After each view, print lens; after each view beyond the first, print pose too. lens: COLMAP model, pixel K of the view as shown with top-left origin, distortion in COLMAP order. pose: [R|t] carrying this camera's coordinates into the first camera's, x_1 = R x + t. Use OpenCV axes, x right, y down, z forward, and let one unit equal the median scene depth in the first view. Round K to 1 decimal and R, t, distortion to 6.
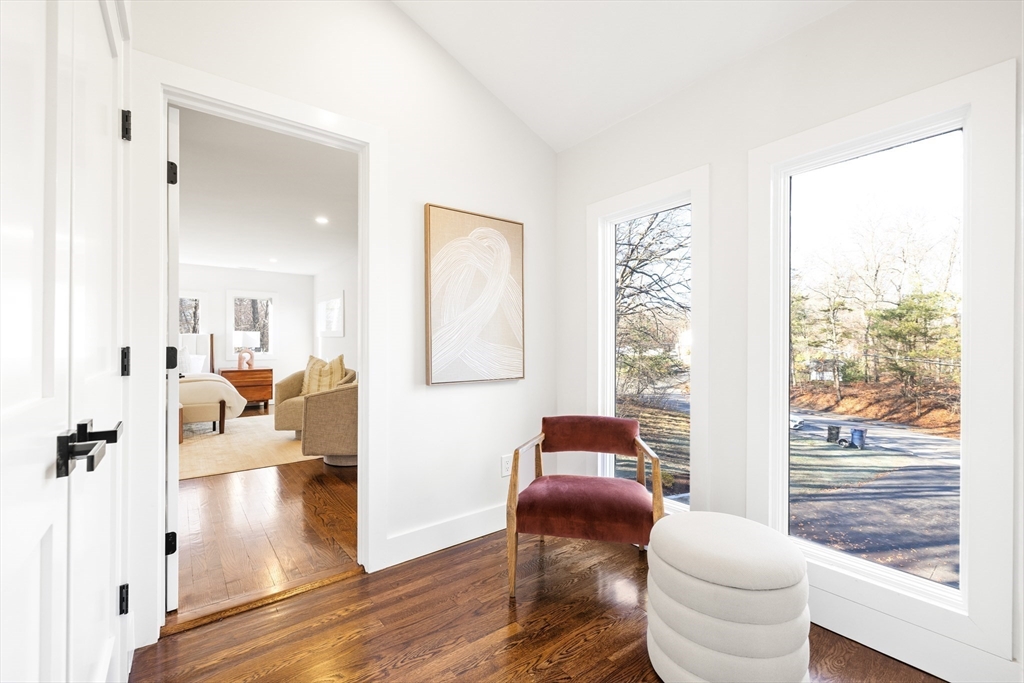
lens RADIAL K [[434.8, 0, 512.0], [0, 434.8, 341.5], [0, 0, 1]] dist [-0.001914, -0.000393]
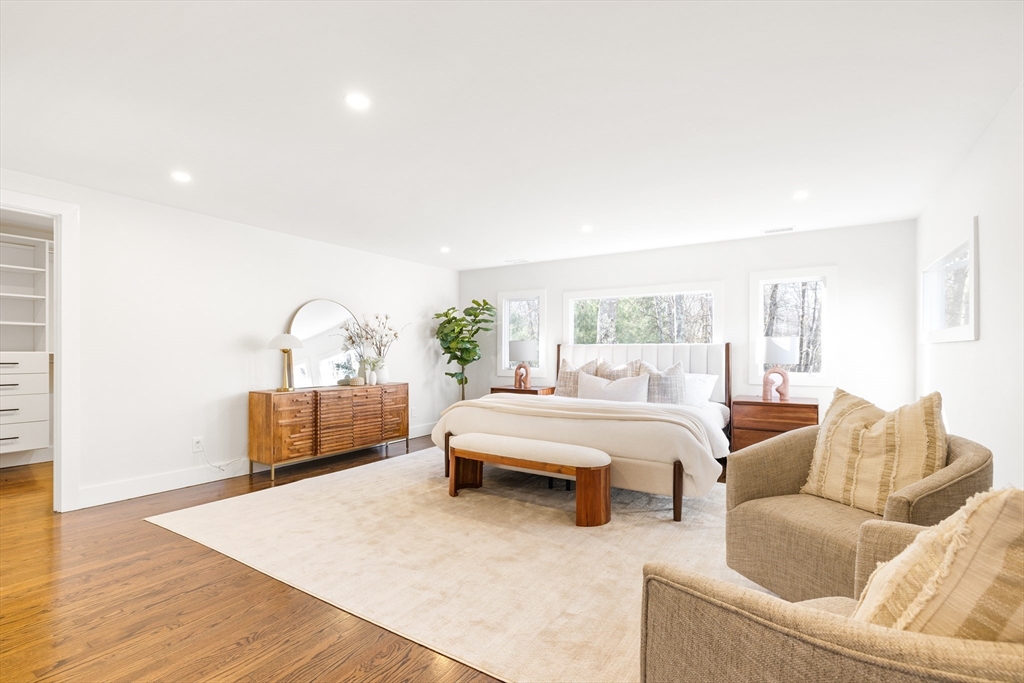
lens RADIAL K [[474.1, 0, 516.6], [0, 474.1, 352.4], [0, 0, 1]] dist [-0.000974, -0.000228]
pose [[0.348351, -0.007975, -0.937330, -0.161682], [0.003731, 0.999968, -0.007122, 0.000943], [0.937357, -0.001016, 0.348370, 0.558635]]
